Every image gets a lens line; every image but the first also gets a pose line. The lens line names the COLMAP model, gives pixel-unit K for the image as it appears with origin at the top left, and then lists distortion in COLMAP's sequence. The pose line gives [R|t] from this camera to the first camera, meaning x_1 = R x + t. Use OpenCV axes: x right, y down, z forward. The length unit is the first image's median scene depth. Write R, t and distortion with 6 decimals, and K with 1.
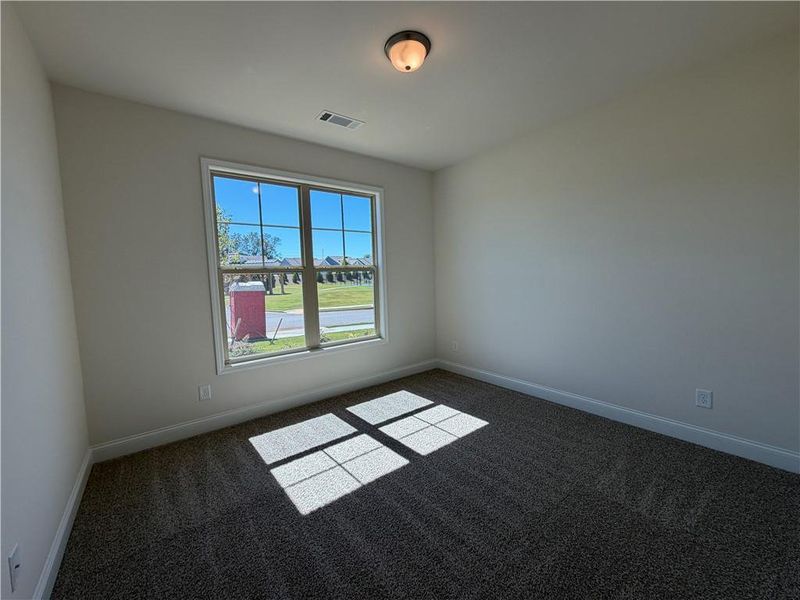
lens RADIAL K [[318.5, 0, 391.2], [0, 318.5, 302.0], [0, 0, 1]] dist [-0.003333, 0.000407]
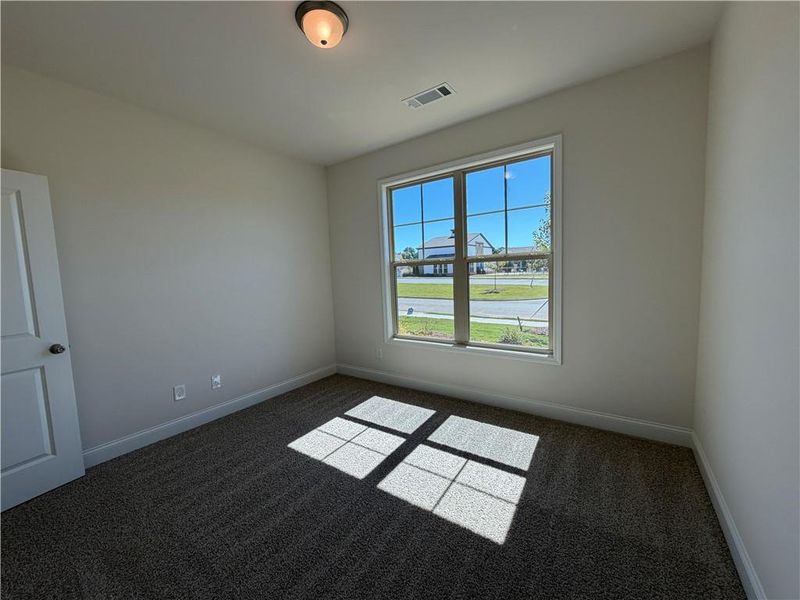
lens RADIAL K [[318.5, 0, 392.0], [0, 318.5, 295.7], [0, 0, 1]] dist [-0.003333, 0.000407]
pose [[0.294294, 0.098069, -0.950670, 0.693972], [-0.038255, 0.995133, 0.090814, -0.088866], [0.954949, 0.009641, 0.296613, 0.610070]]
